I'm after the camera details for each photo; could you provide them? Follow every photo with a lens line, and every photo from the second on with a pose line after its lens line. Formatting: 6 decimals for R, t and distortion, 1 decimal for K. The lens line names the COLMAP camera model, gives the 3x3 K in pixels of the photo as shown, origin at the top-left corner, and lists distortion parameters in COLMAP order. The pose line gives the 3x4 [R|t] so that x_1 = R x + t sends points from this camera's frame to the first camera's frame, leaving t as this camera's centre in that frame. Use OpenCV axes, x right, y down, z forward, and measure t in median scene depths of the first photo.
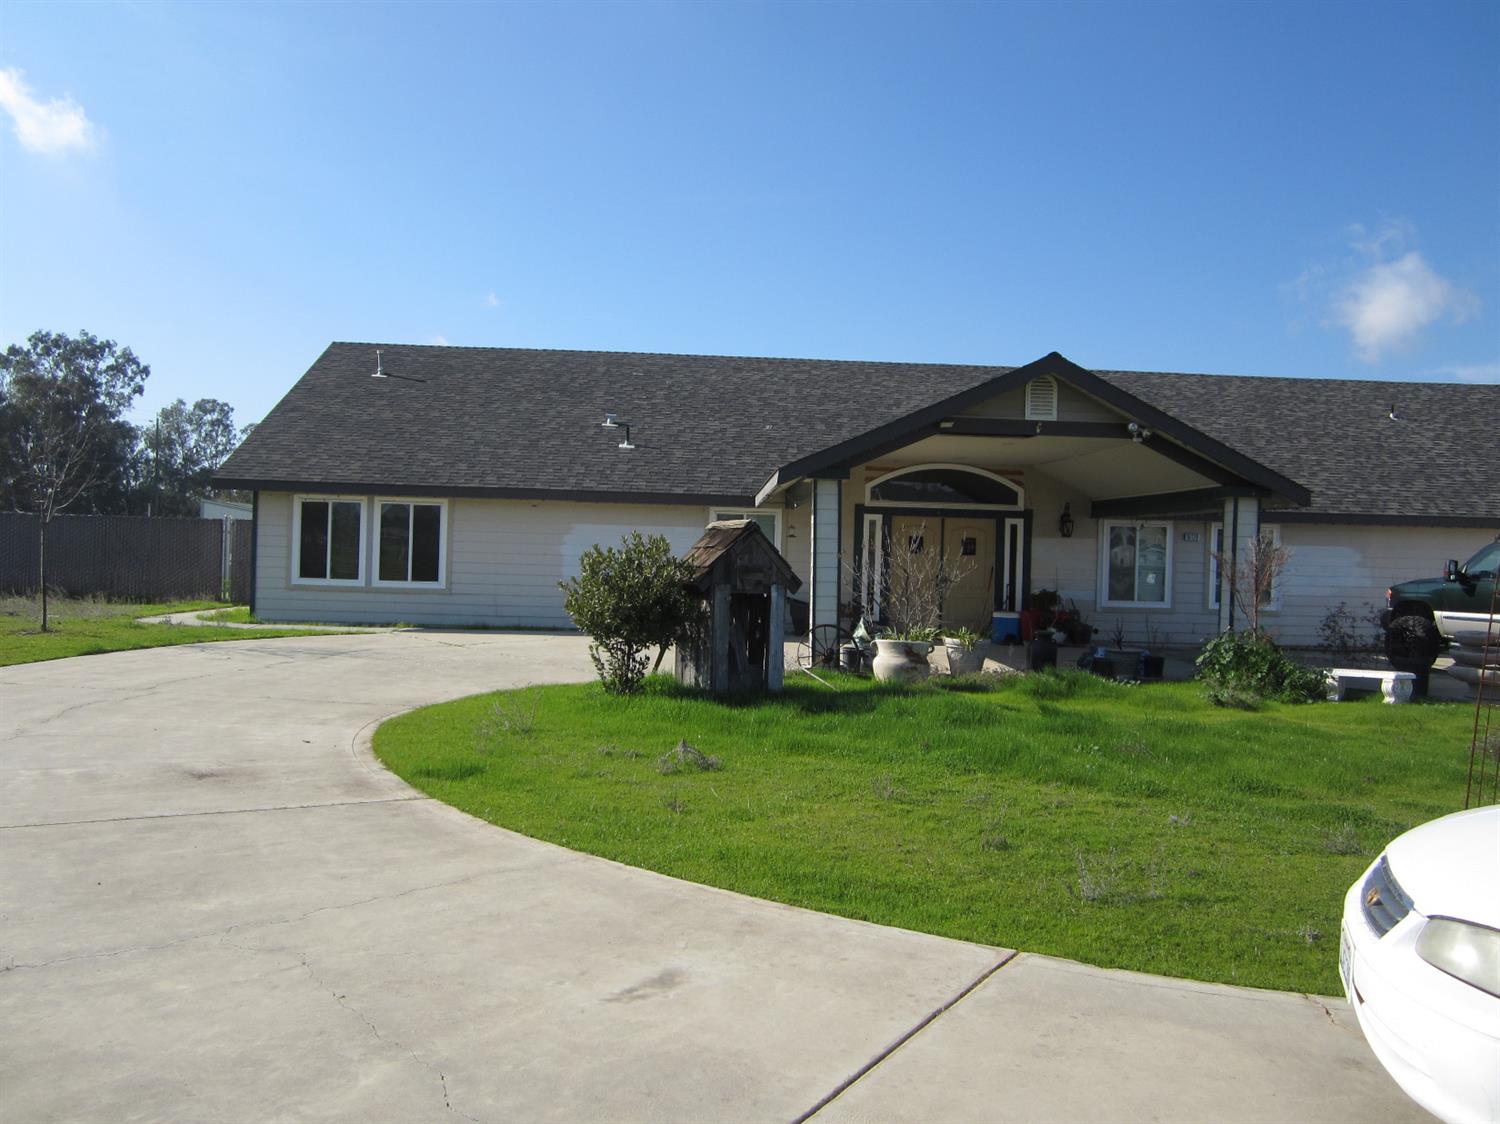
lens RADIAL K [[1249.2, 0, 750.0], [0, 1249.2, 562.0], [0, 0, 1]] dist [-0.004564, -0.000520]
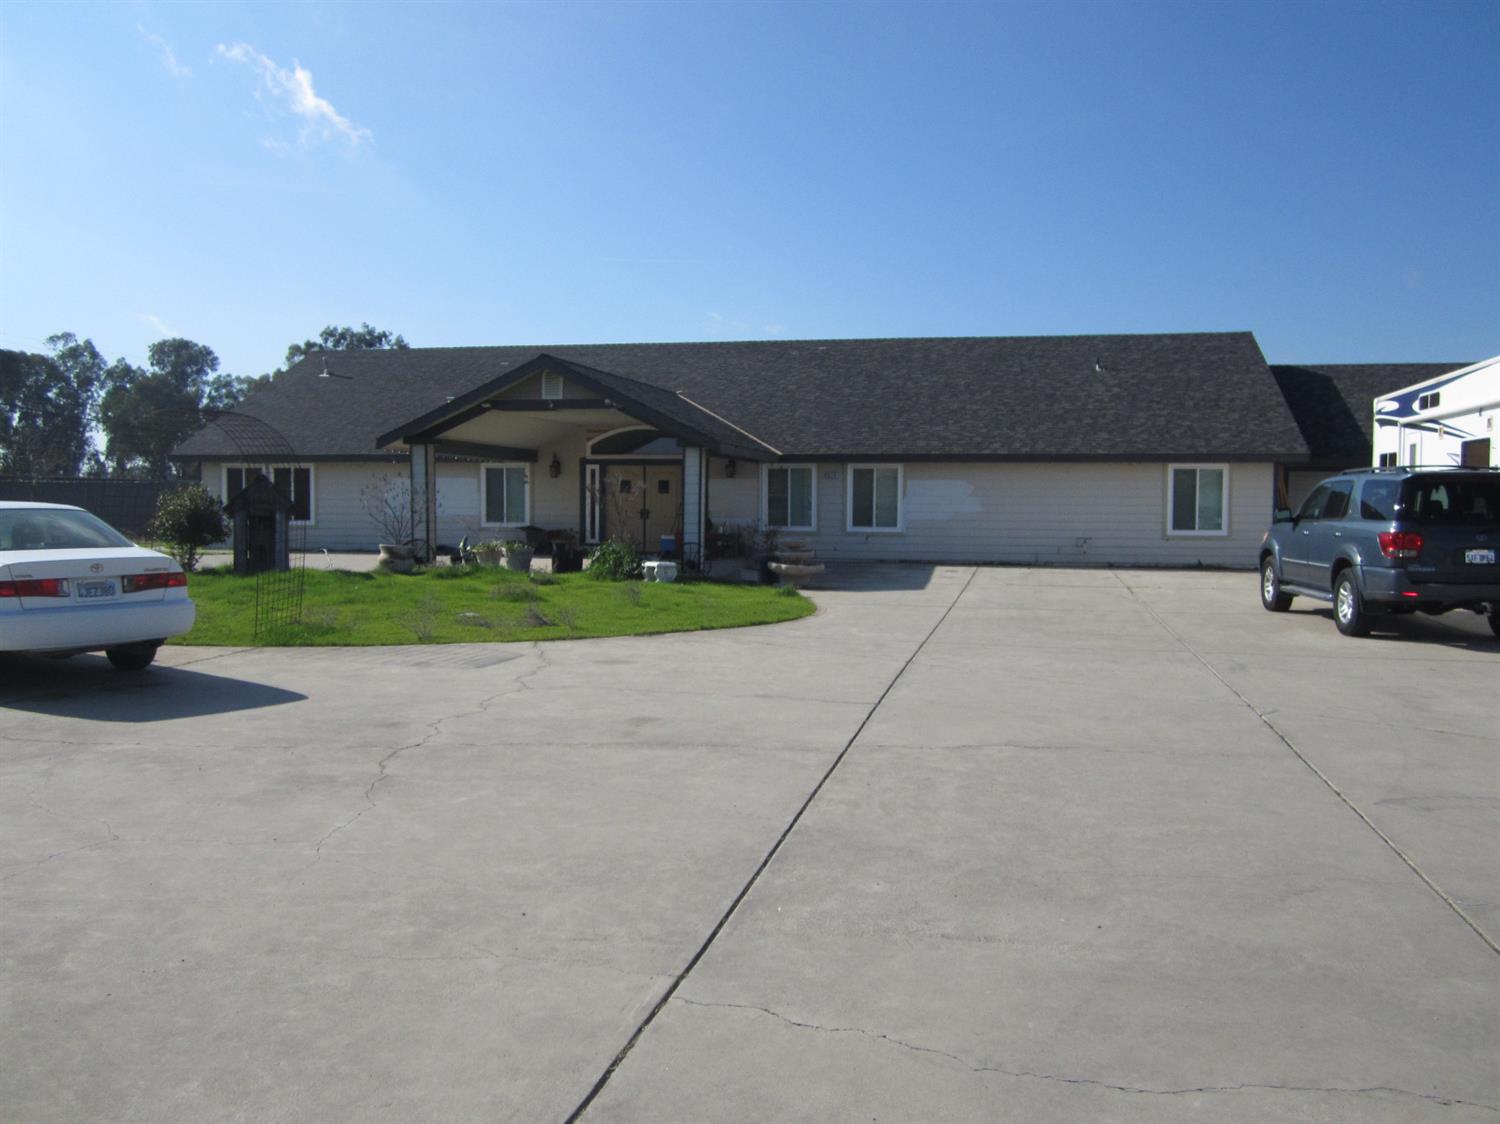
lens RADIAL K [[1246.0, 0, 750.0], [0, 1246.0, 562.0], [0, 0, 1]] dist [-0.038098, 0.006448]
pose [[0.966710, -0.008711, -0.255728, 0.610510], [0.018610, 0.999167, 0.036318, 0.021182], [0.255198, -0.039868, 0.966066, -0.266679]]
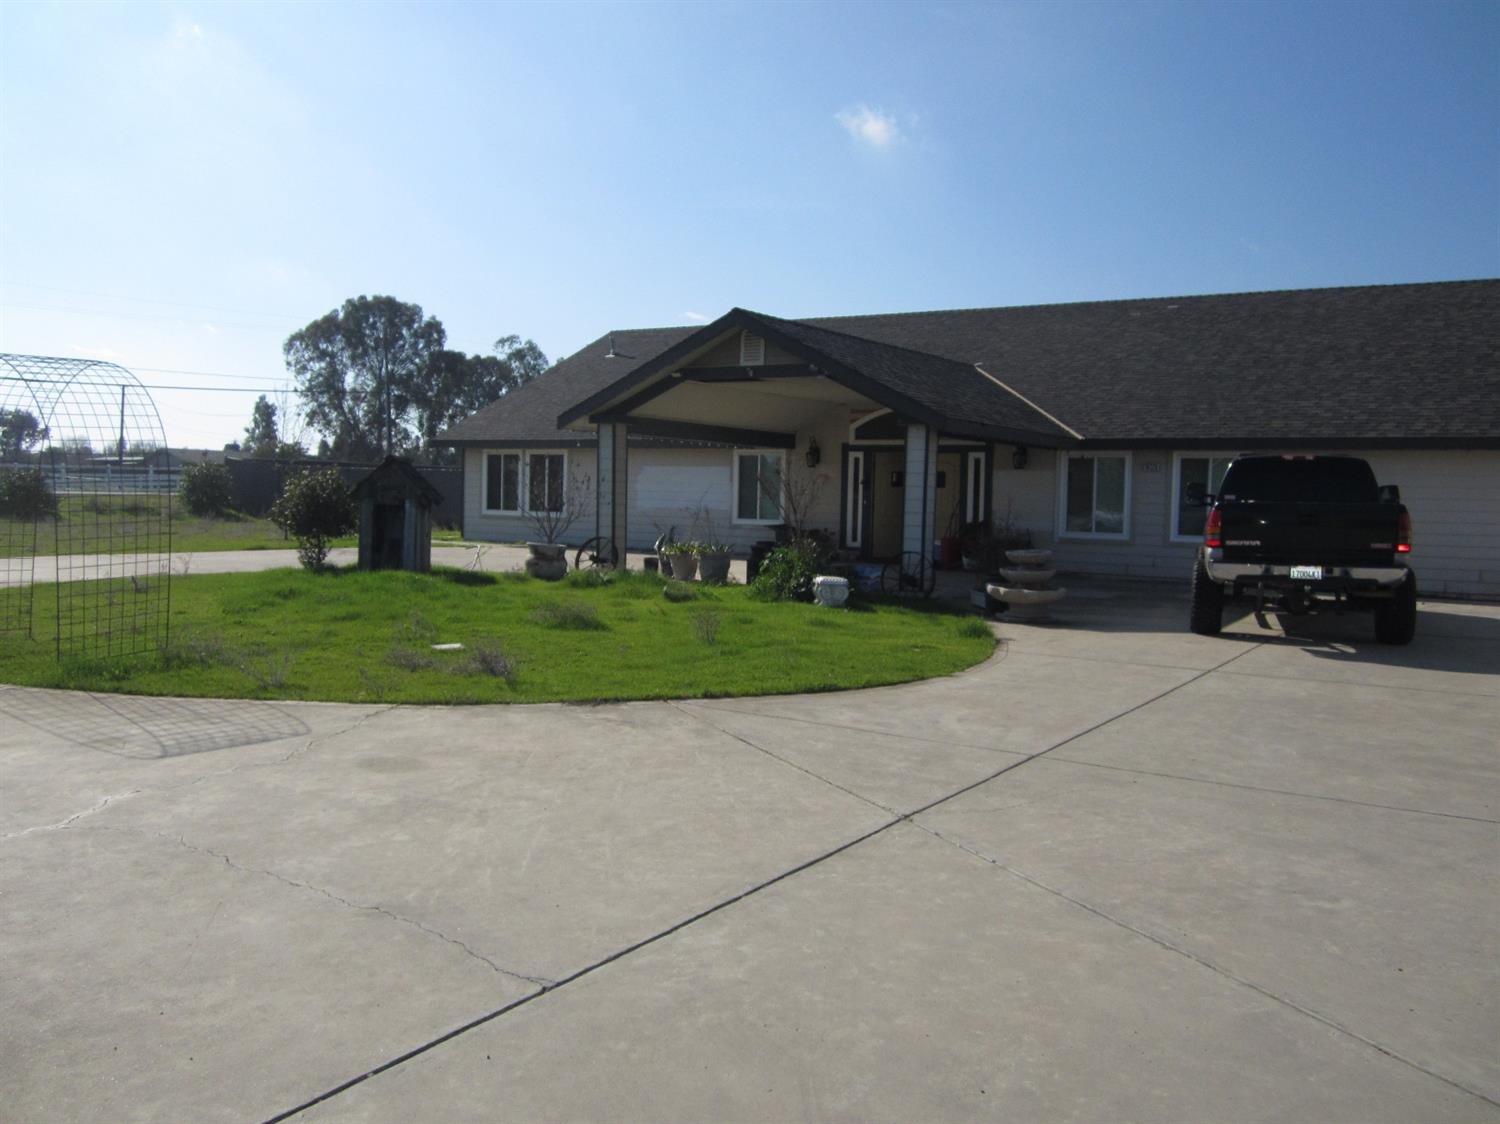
lens RADIAL K [[1246.0, 0, 750.0], [0, 1246.0, 562.0], [0, 0, 1]] dist [-0.038098, 0.006448]
pose [[0.821051, 0.022569, -0.570409, 0.660838], [-0.003333, 0.999391, 0.034744, 0.021642], [0.570845, -0.026625, 0.820626, 0.029011]]
